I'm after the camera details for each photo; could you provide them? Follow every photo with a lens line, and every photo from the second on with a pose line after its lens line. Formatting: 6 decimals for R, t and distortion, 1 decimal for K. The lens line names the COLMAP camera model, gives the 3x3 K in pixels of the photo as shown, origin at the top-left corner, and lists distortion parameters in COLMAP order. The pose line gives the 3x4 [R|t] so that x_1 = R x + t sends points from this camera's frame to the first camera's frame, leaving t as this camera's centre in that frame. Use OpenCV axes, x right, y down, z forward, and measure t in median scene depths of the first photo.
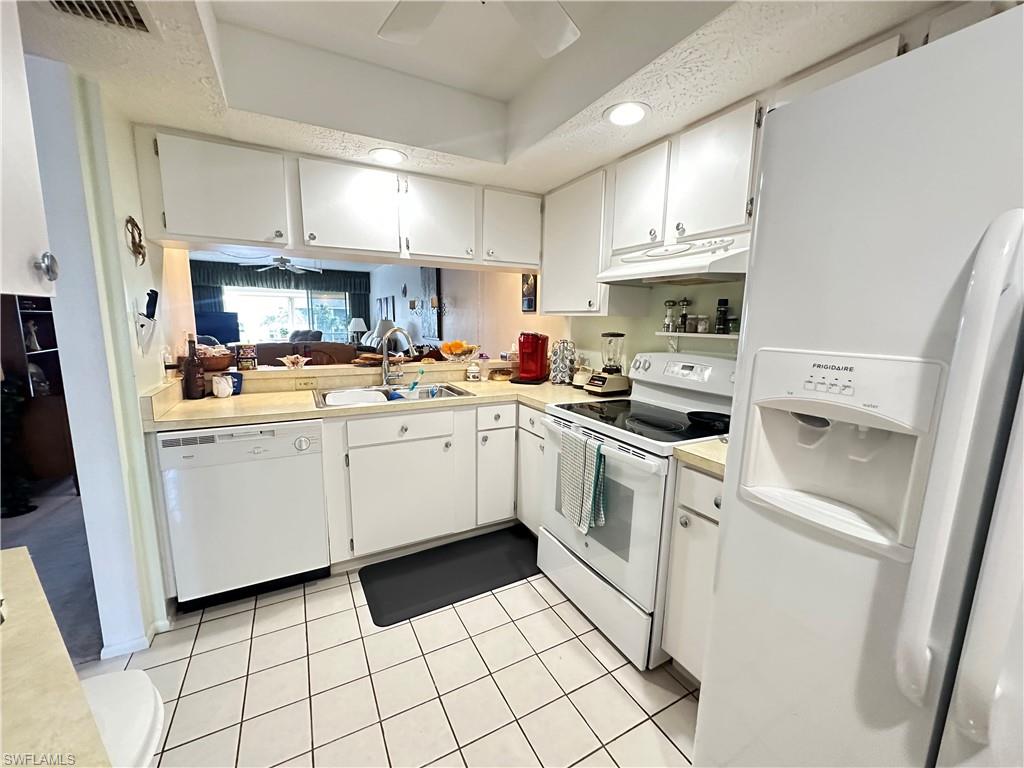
lens RADIAL K [[410.6, 0, 512.0], [0, 410.6, 384.0], [0, 0, 1]] dist [-0.000619, 0.000343]
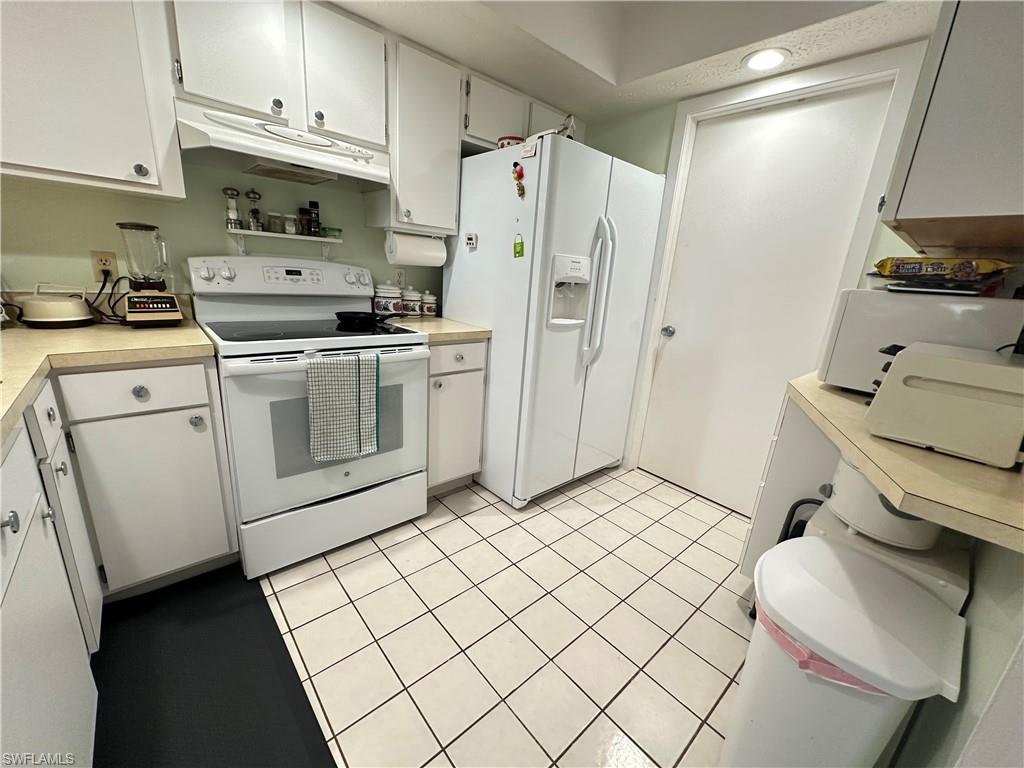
lens RADIAL K [[410.6, 0, 512.0], [0, 410.6, 384.0], [0, 0, 1]] dist [-0.000619, 0.000343]
pose [[-0.242475, -0.298285, 0.923164, -0.658924], [0.071062, 0.943544, 0.323535, -0.068085], [-0.967552, 0.144051, -0.207590, 0.754806]]
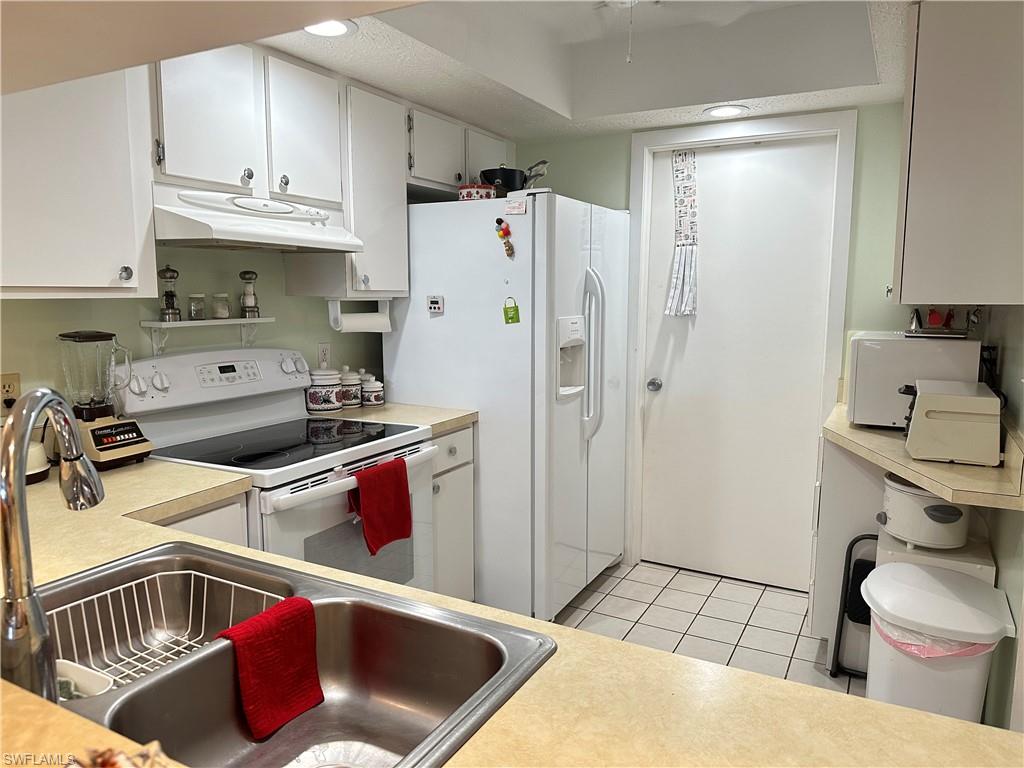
lens RADIAL K [[720.2, 0, 516.5], [0, 720.2, 387.0], [0, 0, 1]] dist [0.120651, -0.129930]
pose [[-0.565892, -0.132127, 0.813823, -0.877086], [0.111545, 0.965731, 0.234353, -0.250278], [-0.816899, 0.223397, -0.531761, 1.285849]]
